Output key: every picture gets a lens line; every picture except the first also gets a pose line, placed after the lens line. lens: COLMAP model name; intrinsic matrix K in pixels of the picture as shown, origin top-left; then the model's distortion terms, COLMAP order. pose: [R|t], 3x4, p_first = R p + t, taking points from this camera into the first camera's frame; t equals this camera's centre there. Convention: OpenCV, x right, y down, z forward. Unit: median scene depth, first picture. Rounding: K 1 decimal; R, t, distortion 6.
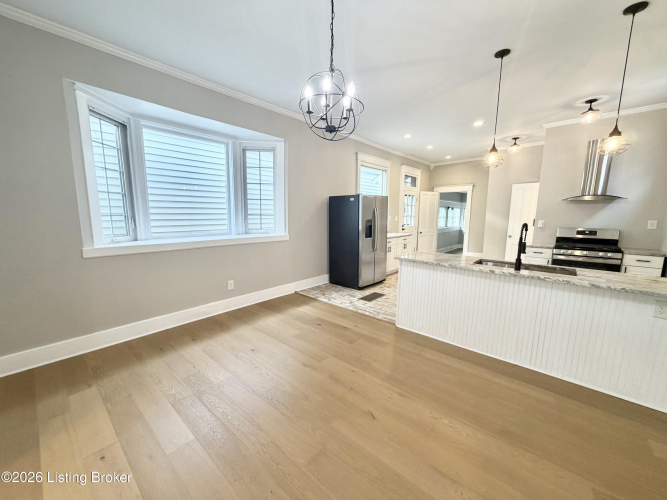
lens RADIAL K [[266.9, 0, 333.5], [0, 266.9, 250.0], [0, 0, 1]] dist [-0.001280, -0.000076]
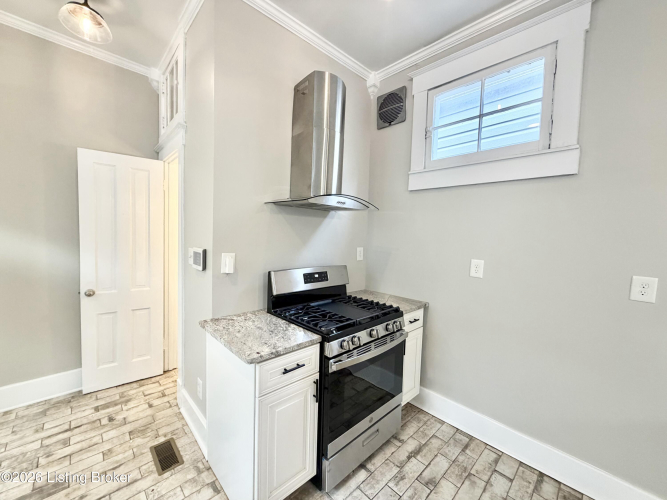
lens RADIAL K [[266.9, 0, 333.5], [0, 266.9, 250.0], [0, 0, 1]] dist [-0.001280, -0.000076]
pose [[0.086264, -0.054465, 0.994782, 0.480629], [0.109047, 0.993021, 0.044913, -0.127671], [-0.990286, 0.104604, 0.091602, 0.908310]]
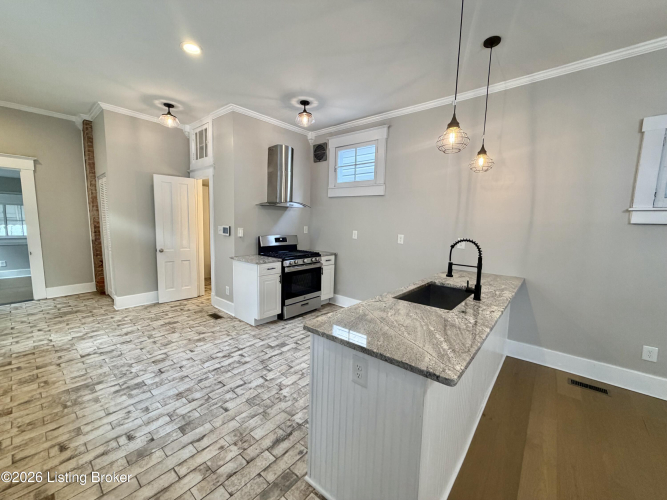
lens RADIAL K [[266.9, 0, 333.5], [0, 266.9, 250.0], [0, 0, 1]] dist [-0.001280, -0.000076]
pose [[-0.014940, -0.109666, 0.993856, -0.034481], [0.112850, 0.987431, 0.110654, -0.113024], [-0.993500, 0.113810, -0.002376, 0.802014]]
